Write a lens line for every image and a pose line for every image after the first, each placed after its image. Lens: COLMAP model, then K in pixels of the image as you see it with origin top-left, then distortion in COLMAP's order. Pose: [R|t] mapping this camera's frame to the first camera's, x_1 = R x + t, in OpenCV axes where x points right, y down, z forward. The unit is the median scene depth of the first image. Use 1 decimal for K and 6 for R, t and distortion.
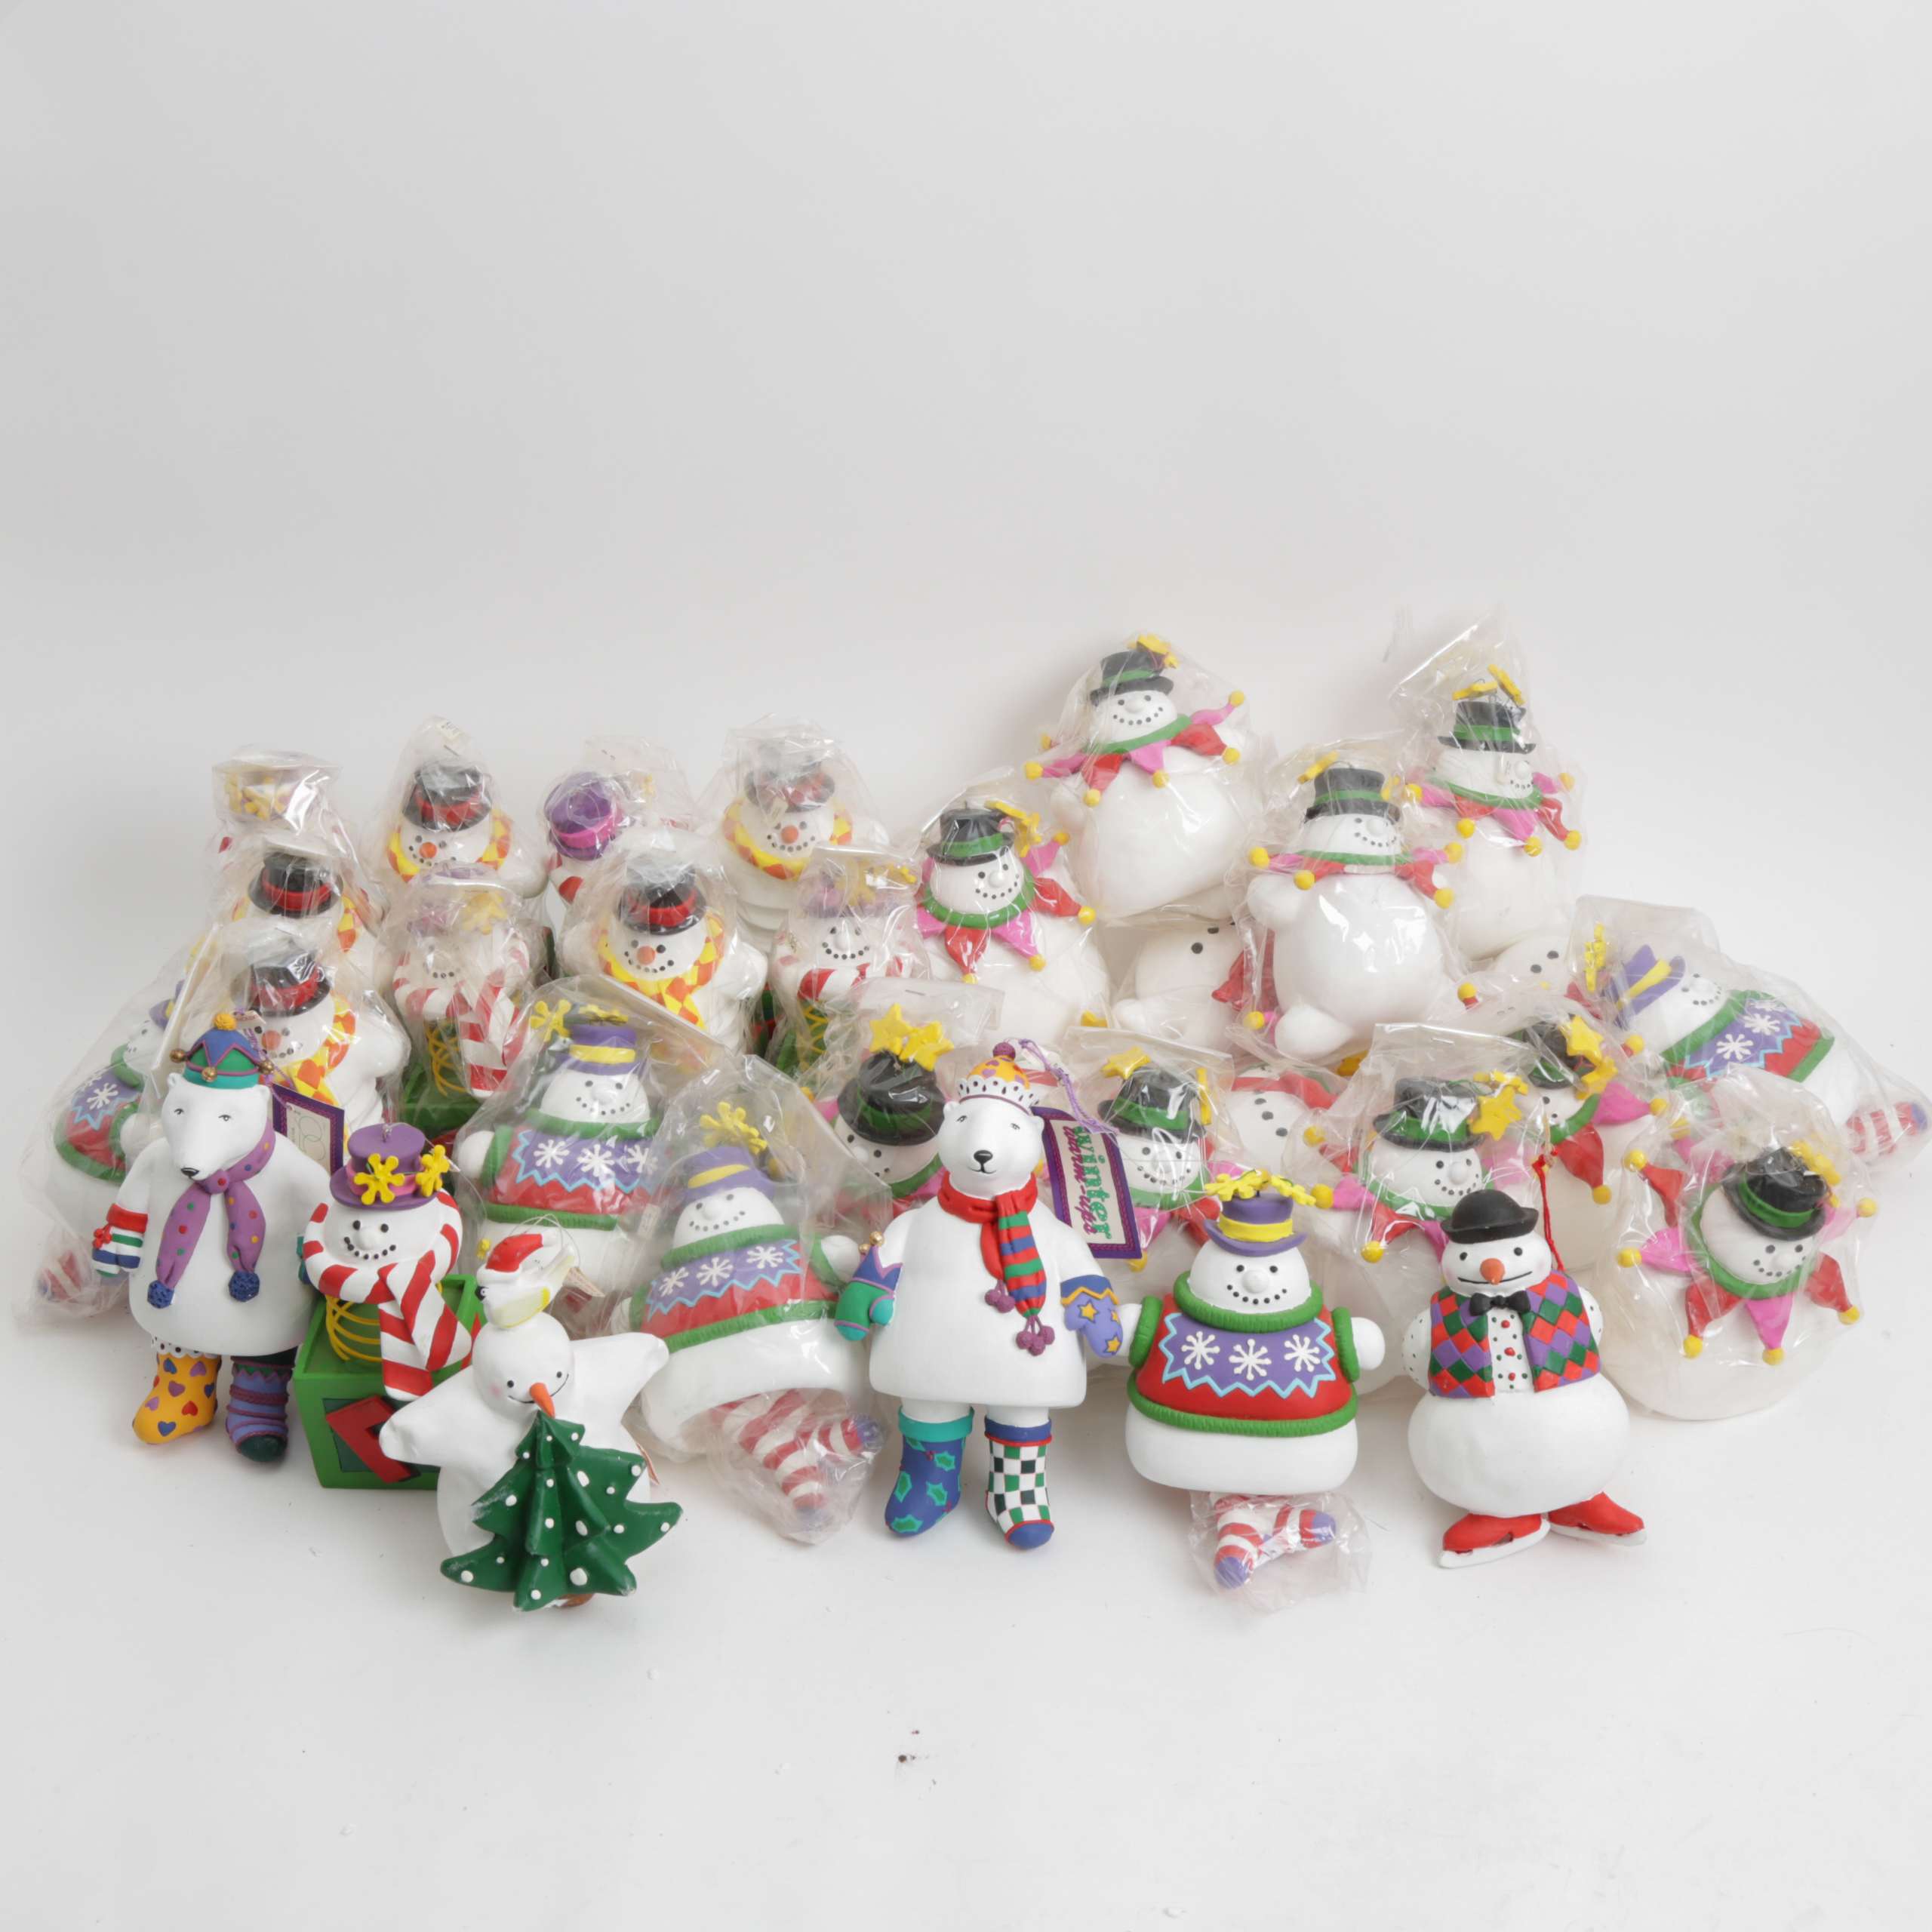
lens RADIAL K [[2970.9, 0, 915.5], [0, 2970.9, 914.0], [0, 0, 1]] dist [-0.006120, 0.146683]
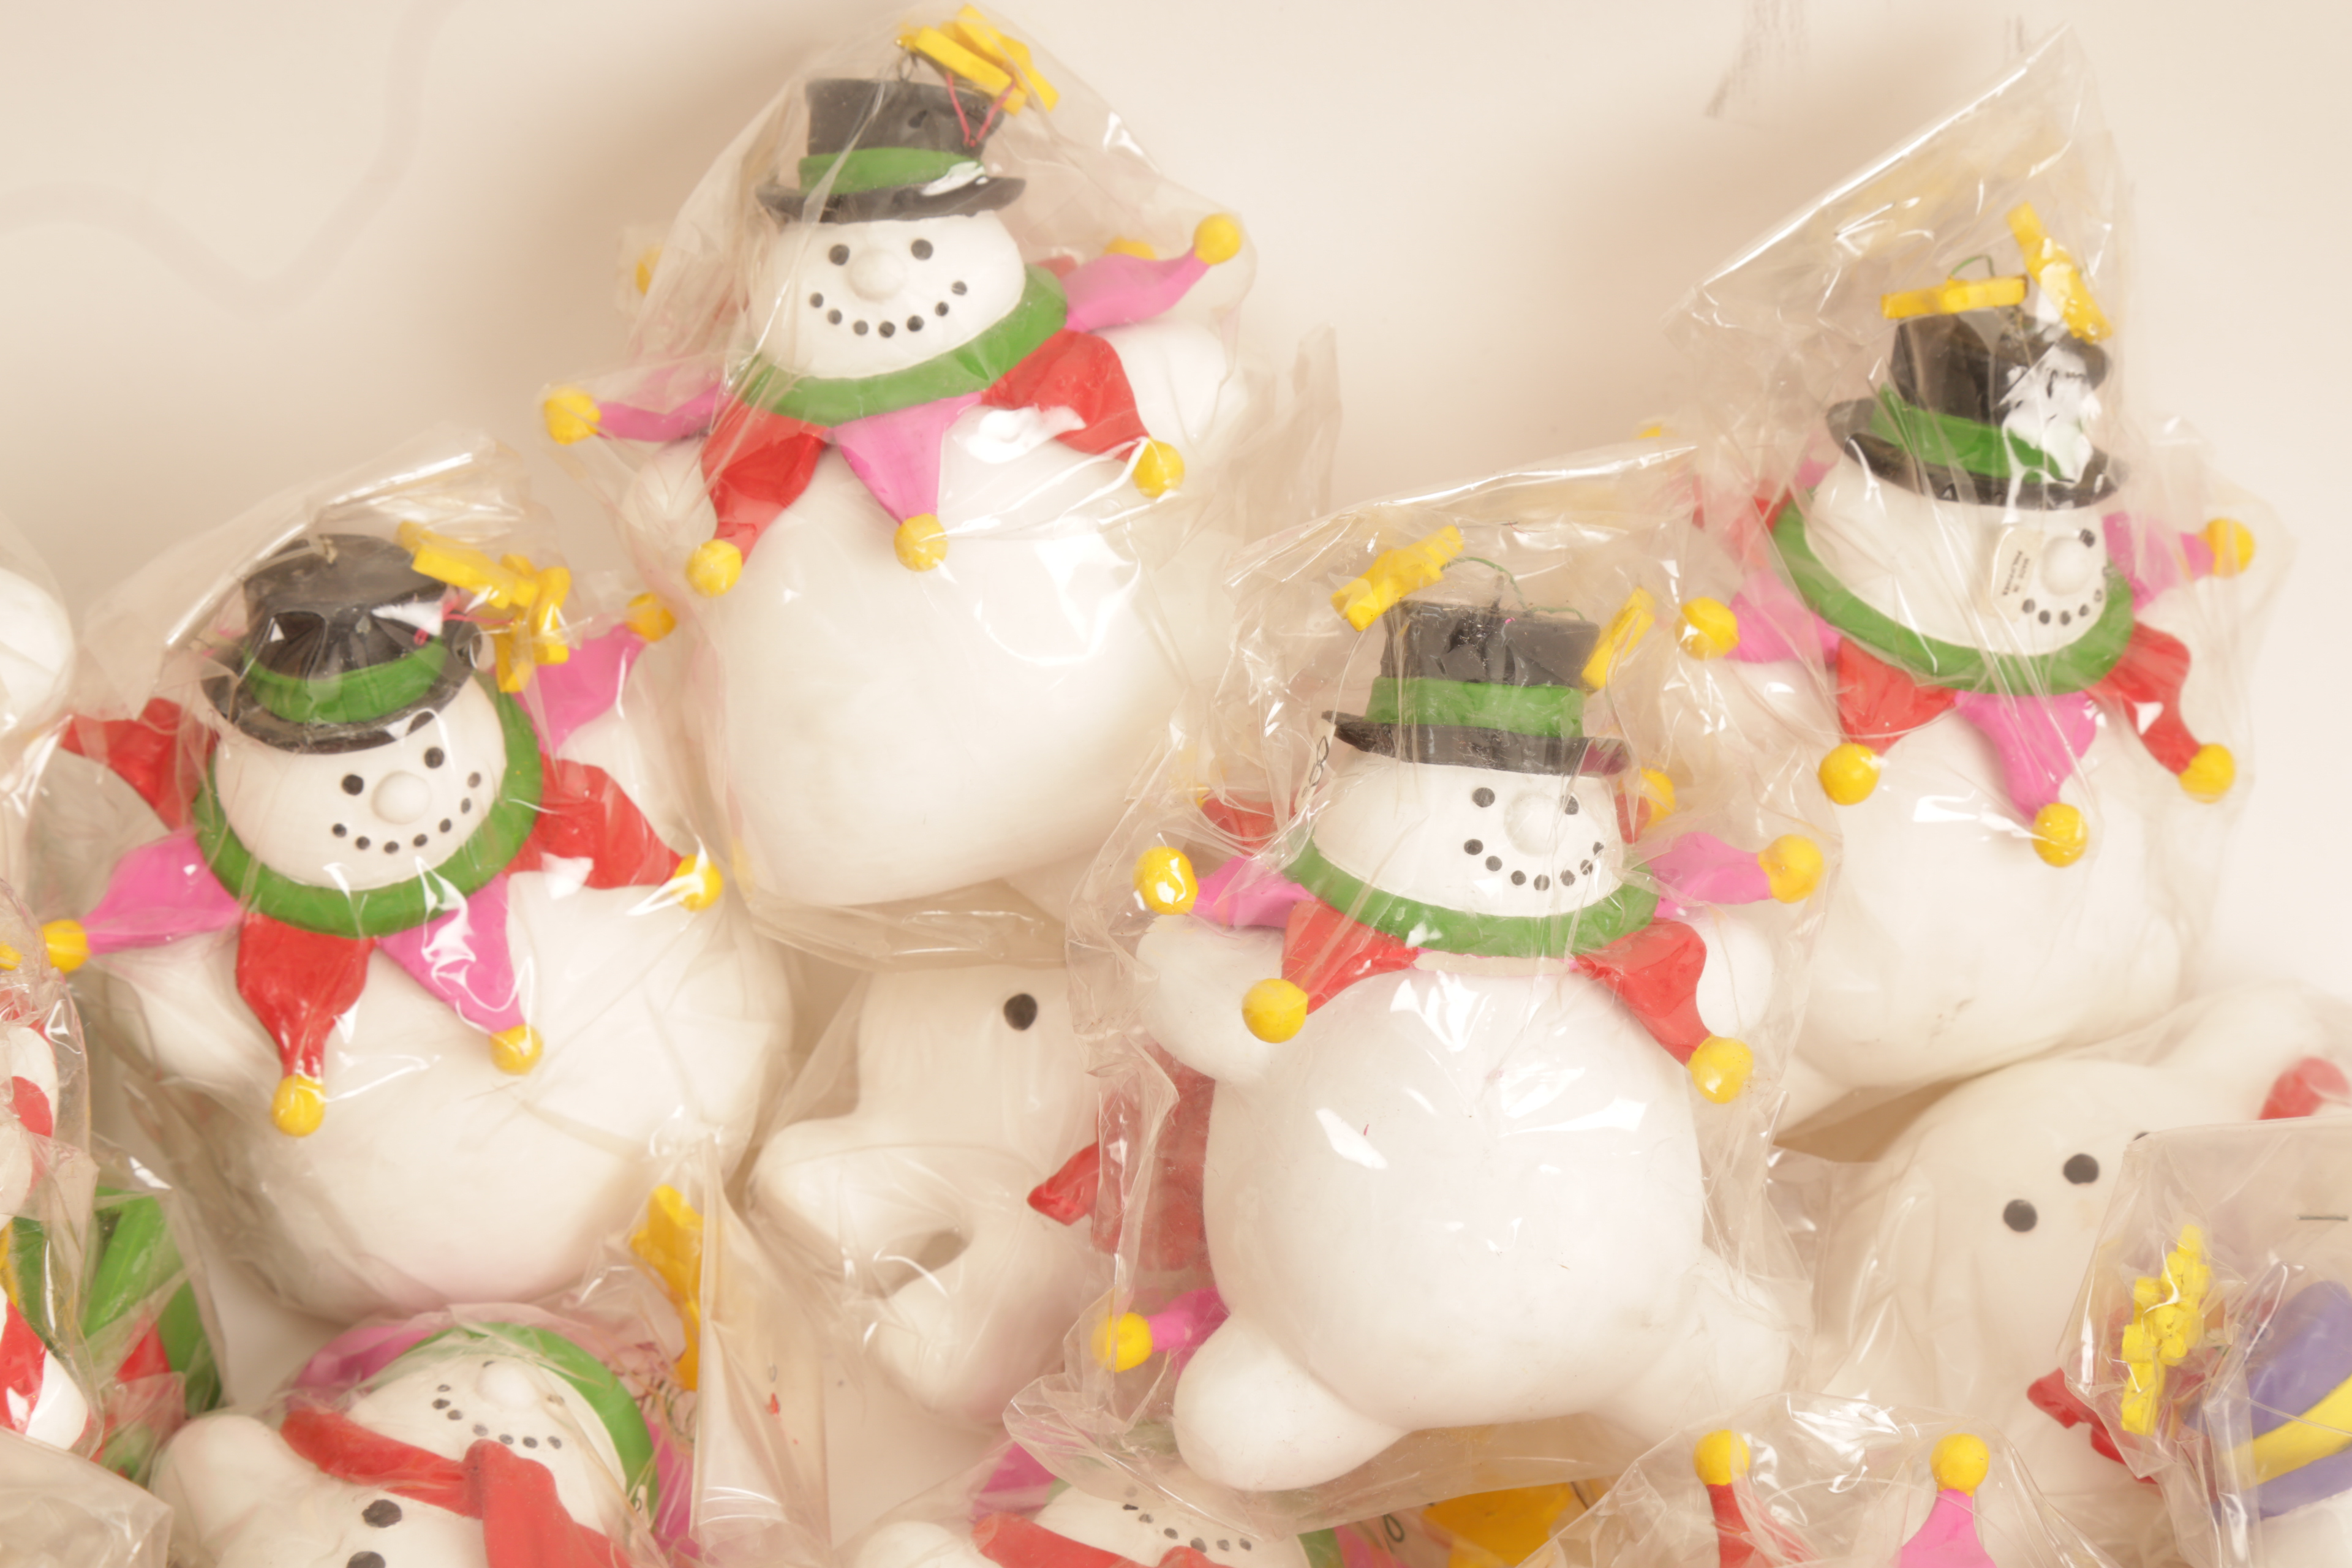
lens RADIAL K [[6162.1, 0, 1176.8], [0, 6162.1, 763.3], [0, 0, 1]] dist [0.437647, 0.398451]
pose [[0.996521, 0.078626, -0.027653, 0.147816], [-0.067094, 0.953596, 0.293520, -0.249618], [0.049448, -0.290643, 0.955553, 0.403943]]
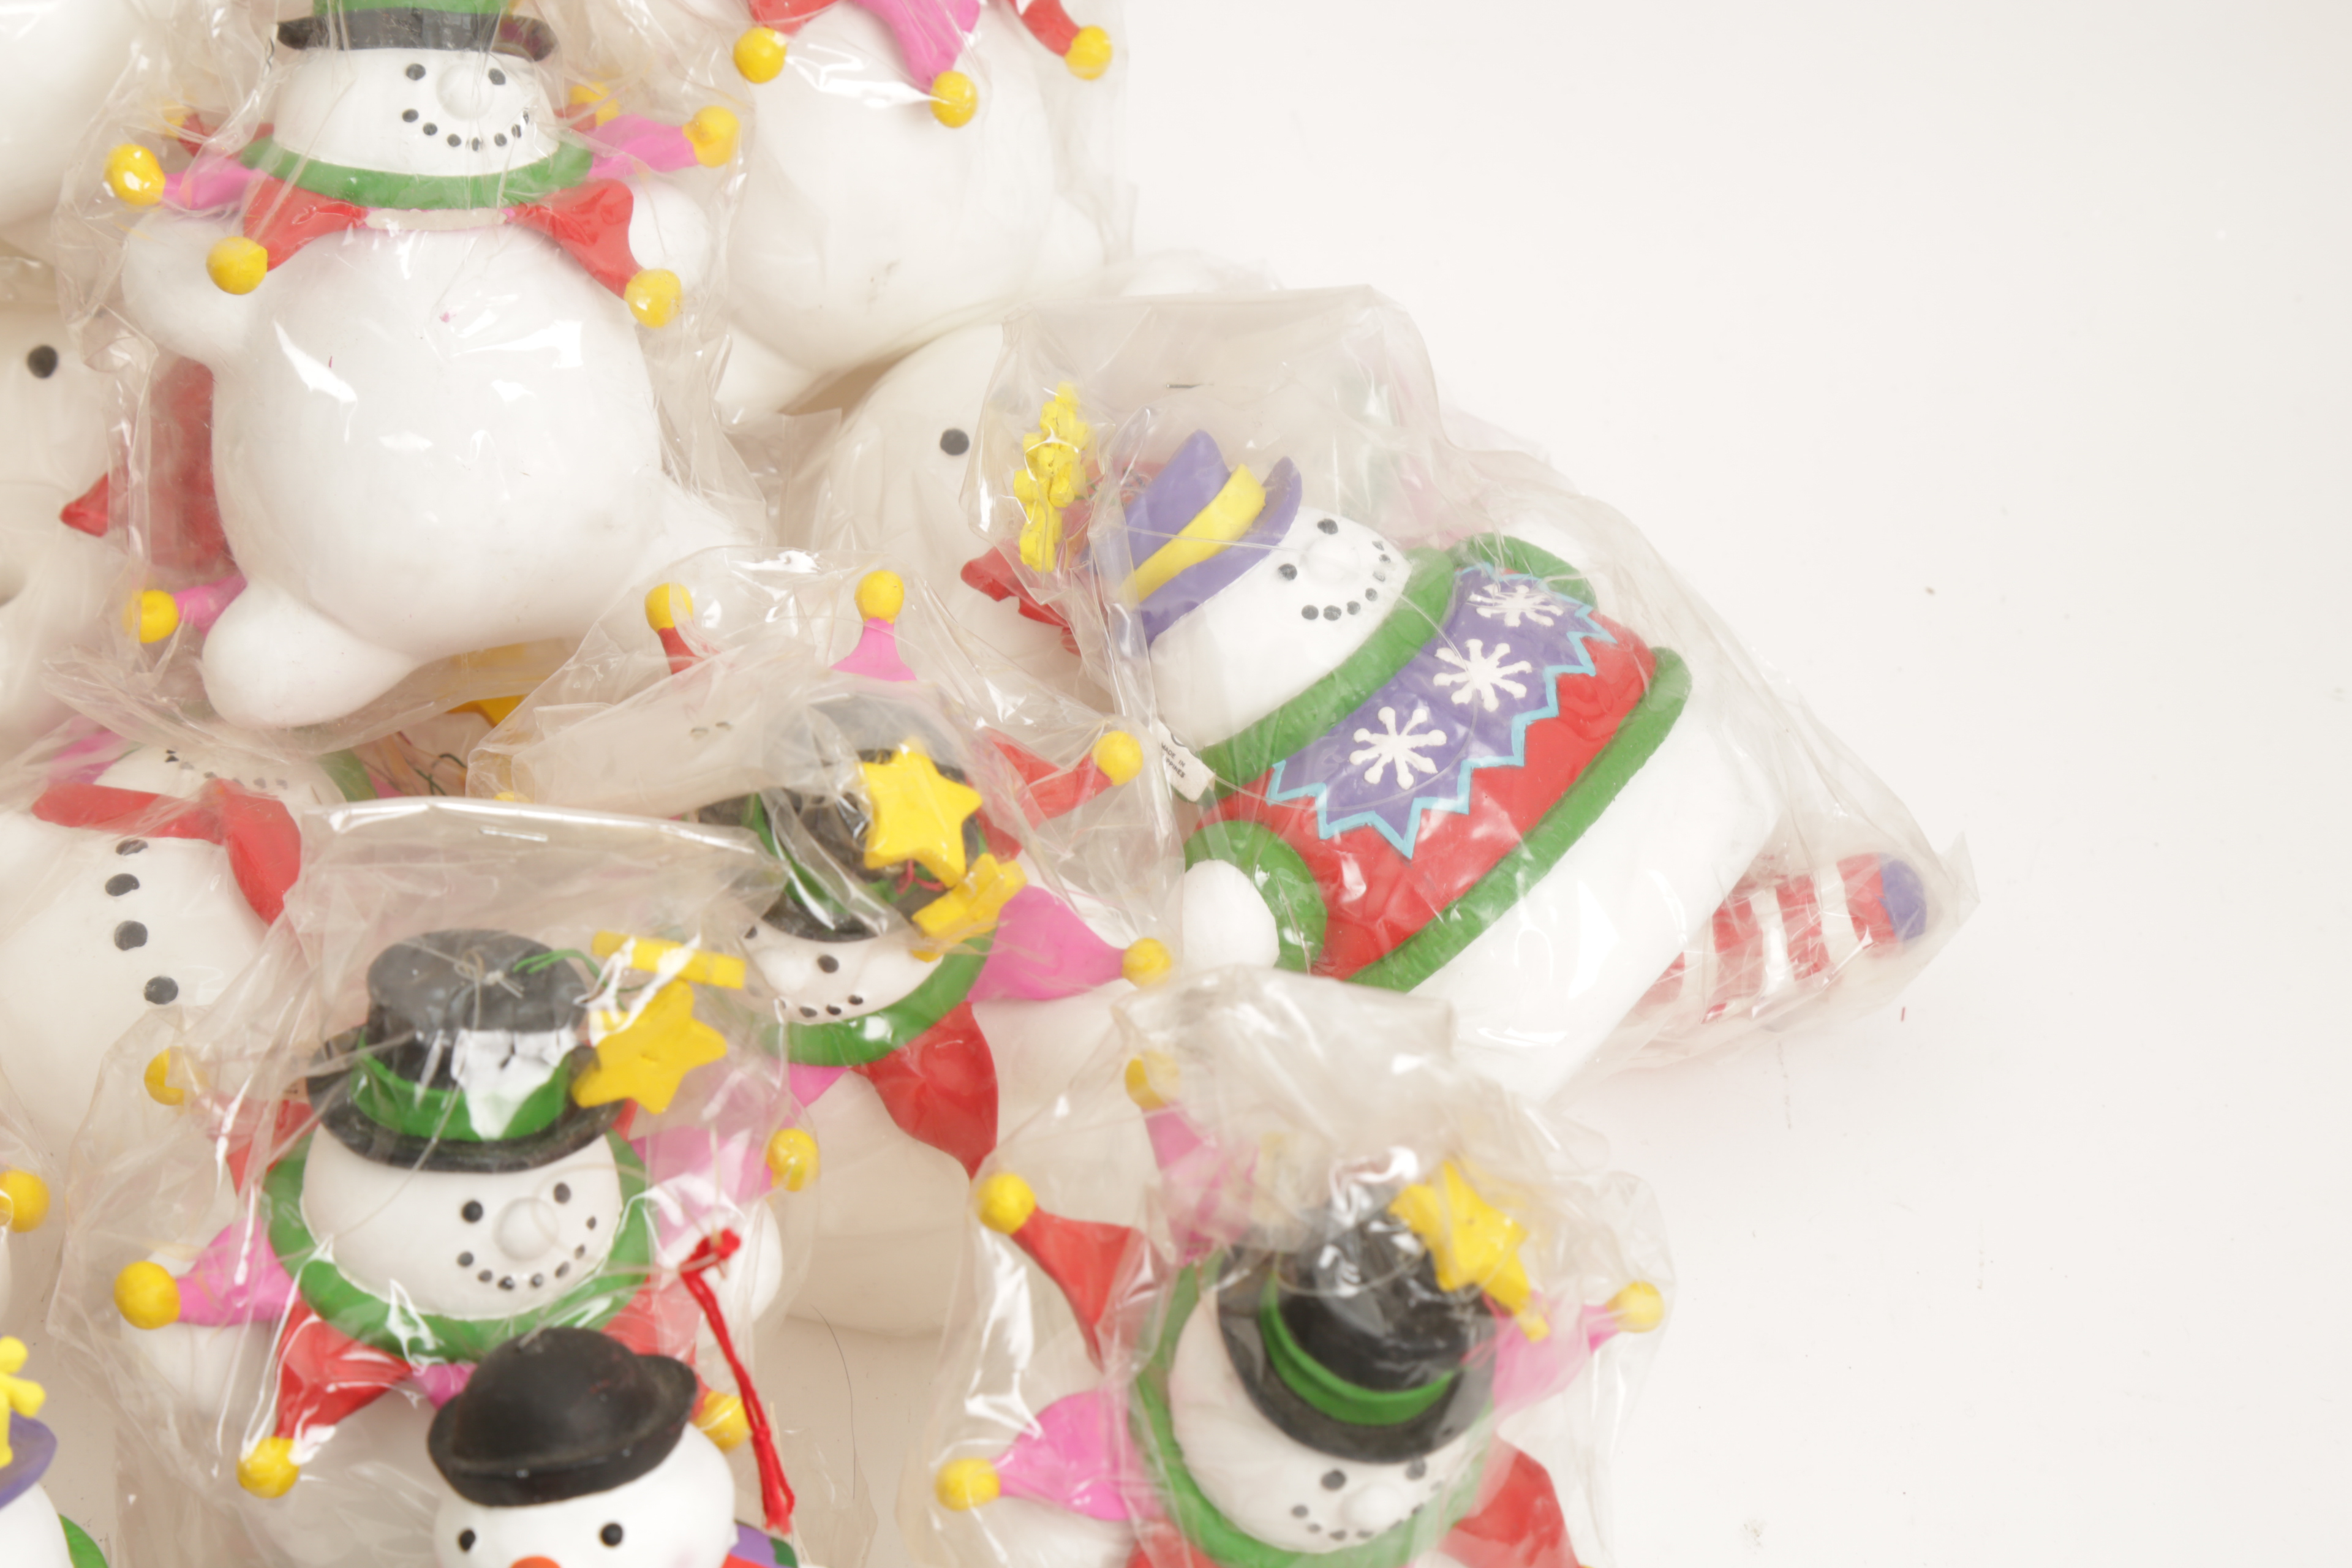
lens RADIAL K [[6162.1, 0, 1176.8], [0, 6162.1, 763.3], [0, 0, 1]] dist [0.437647, 0.398451]
pose [[0.998199, -0.019391, 0.056767, 0.215702], [0.003930, 0.965420, 0.260669, -0.159793], [-0.059858, -0.259977, 0.963758, 0.281210]]
